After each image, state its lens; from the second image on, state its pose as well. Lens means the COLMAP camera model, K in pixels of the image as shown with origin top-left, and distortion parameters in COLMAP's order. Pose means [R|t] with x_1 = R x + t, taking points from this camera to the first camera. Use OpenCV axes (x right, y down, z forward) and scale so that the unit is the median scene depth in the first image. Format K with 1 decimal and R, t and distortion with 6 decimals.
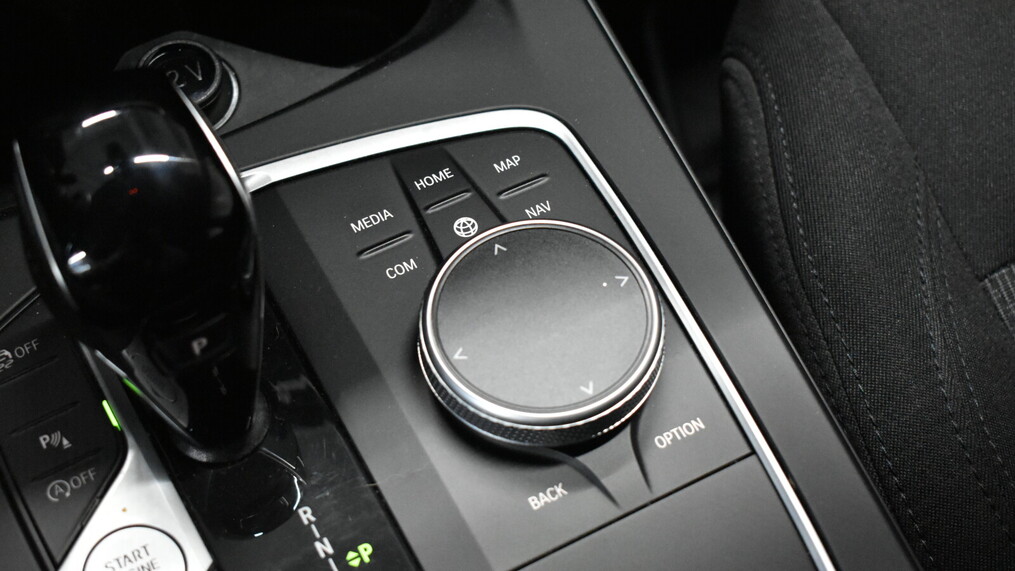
lens RADIAL K [[1691.4, 0, 507.3], [0, 1691.4, 285.2], [0, 0, 1]] dist [-0.003499, 0.000000]
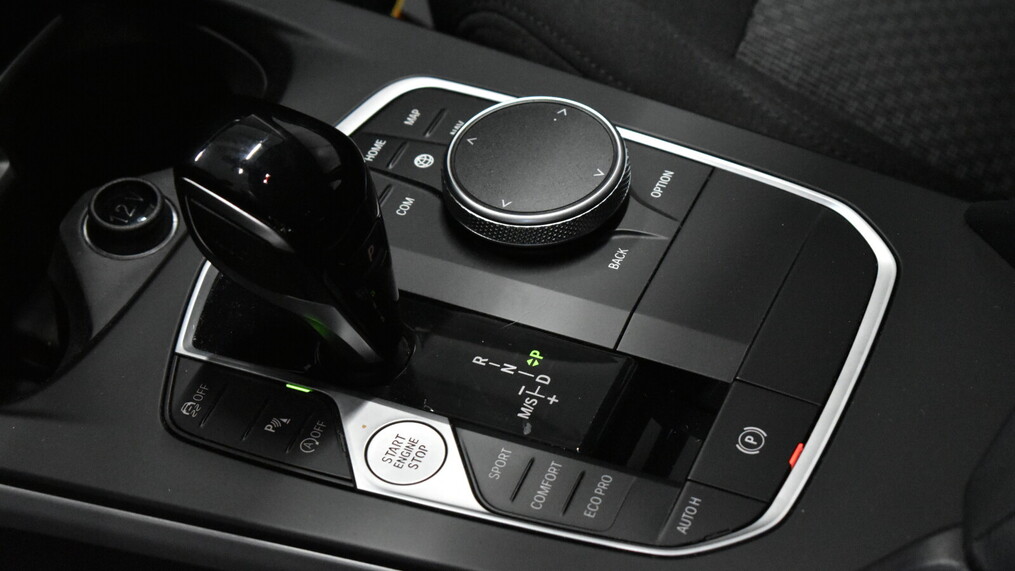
lens RADIAL K [[2452.4, 0, 507.4], [0, 2452.4, 285.7], [0, 0, 1]] dist [0.022547, 0.000000]
pose [[0.791066, -0.476787, 0.383260, -0.773080], [0.552608, 0.825687, -0.113428, 0.305117], [-0.262372, 0.301521, 0.916649, -0.716922]]
